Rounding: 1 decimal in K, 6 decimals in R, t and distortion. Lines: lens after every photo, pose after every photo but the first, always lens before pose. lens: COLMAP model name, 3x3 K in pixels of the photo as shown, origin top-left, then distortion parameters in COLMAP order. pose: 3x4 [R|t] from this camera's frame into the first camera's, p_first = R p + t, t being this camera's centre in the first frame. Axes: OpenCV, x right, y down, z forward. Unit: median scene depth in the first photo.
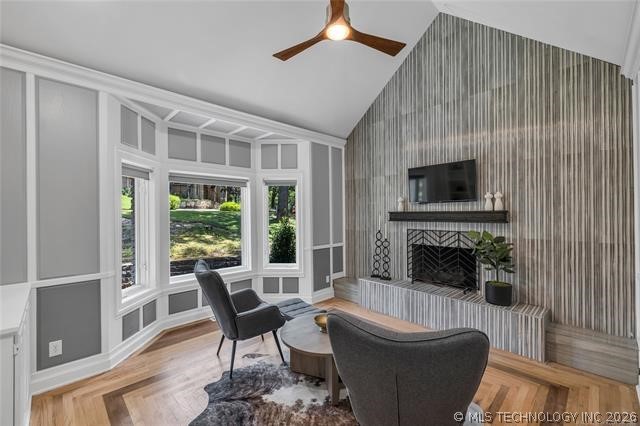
lens RADIAL K [[270.6, 0, 321.5], [0, 270.6, 213.6], [0, 0, 1]] dist [0.002763, -0.000303]
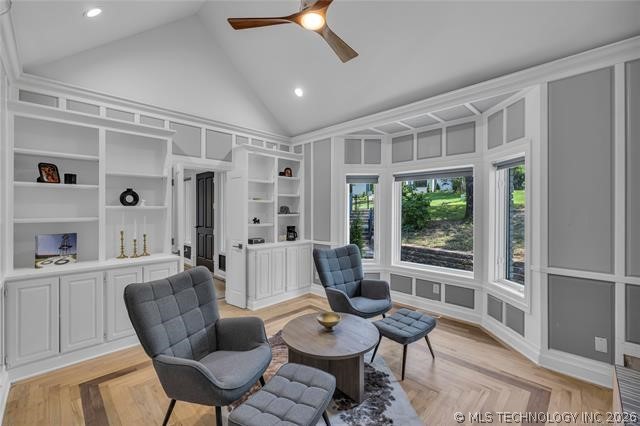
lens RADIAL K [[270.6, 0, 321.6], [0, 270.6, 209.4], [0, 0, 1]] dist [0.002763, -0.000303]
pose [[0.015815, 0.010490, -0.999820, 0.681996], [-0.001836, 0.999944, 0.010463, -0.005504], [0.999873, 0.001670, 0.015833, 0.671941]]
